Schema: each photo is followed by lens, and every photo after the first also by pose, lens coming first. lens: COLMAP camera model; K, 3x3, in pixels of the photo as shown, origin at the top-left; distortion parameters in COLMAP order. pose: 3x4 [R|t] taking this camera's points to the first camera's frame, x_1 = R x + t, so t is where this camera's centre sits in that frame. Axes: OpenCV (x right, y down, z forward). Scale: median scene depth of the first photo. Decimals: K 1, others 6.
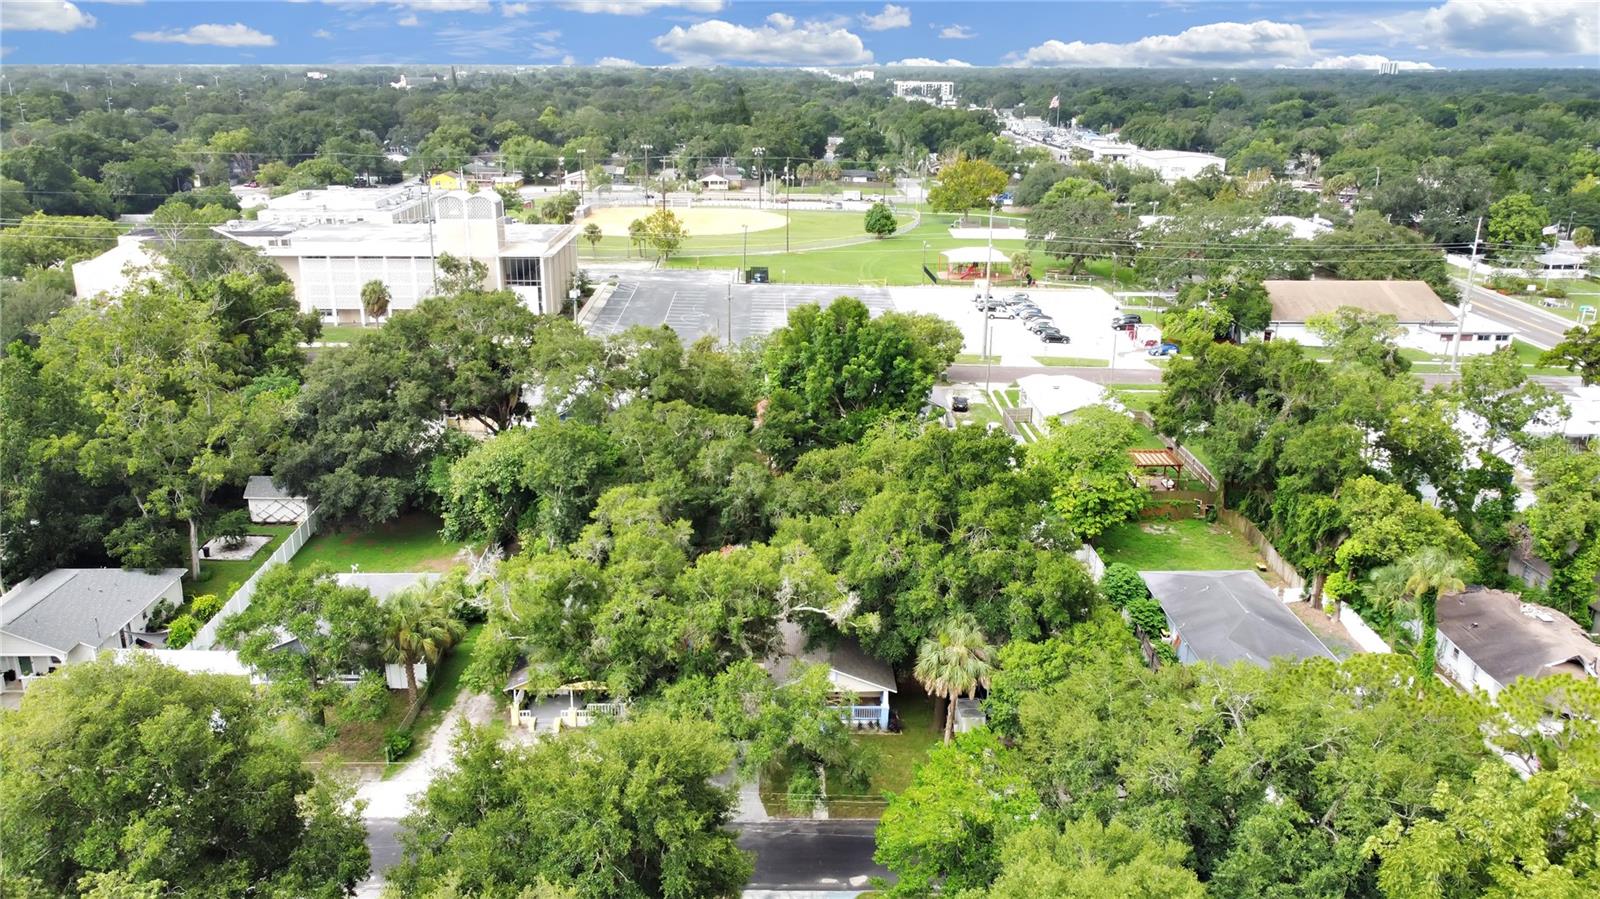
lens RADIAL K [[1166.5, 0, 796.2], [0, 1166.5, 497.3], [0, 0, 1]] dist [0.001938, -0.006737]
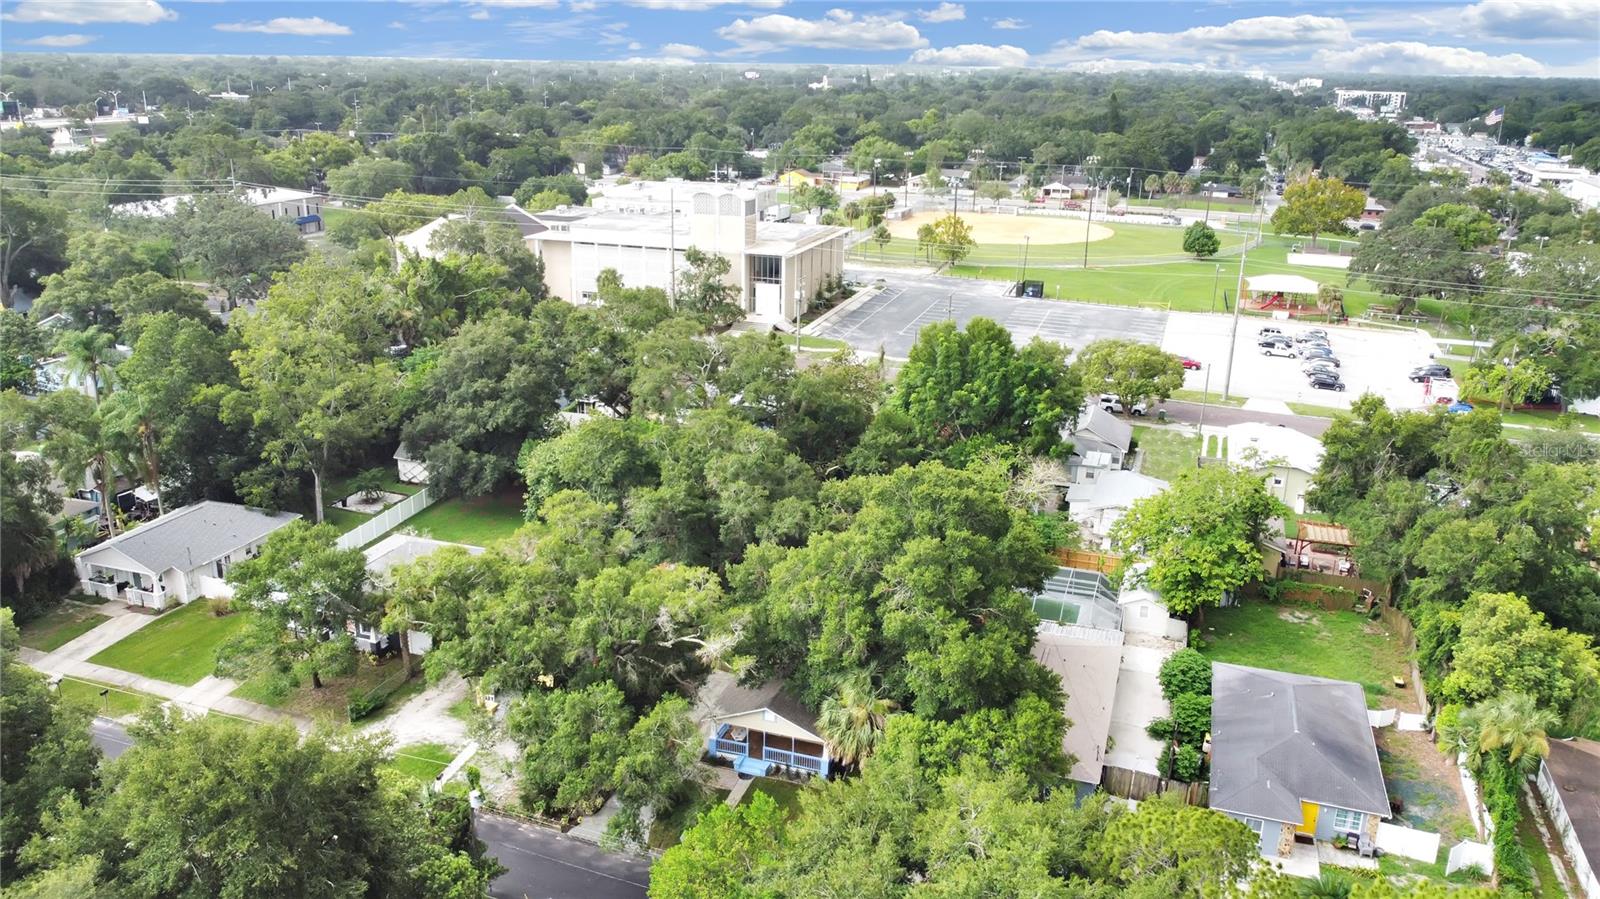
lens RADIAL K [[1155.2, 0, 806.8], [0, 1155.2, 522.6], [0, 0, 1]] dist [0.000854, -0.004334]
pose [[0.942295, 0.132207, -0.307573, 0.111804], [-0.126202, 0.991221, 0.039428, -0.014642], [0.310086, 0.001663, 0.950707, 0.041964]]
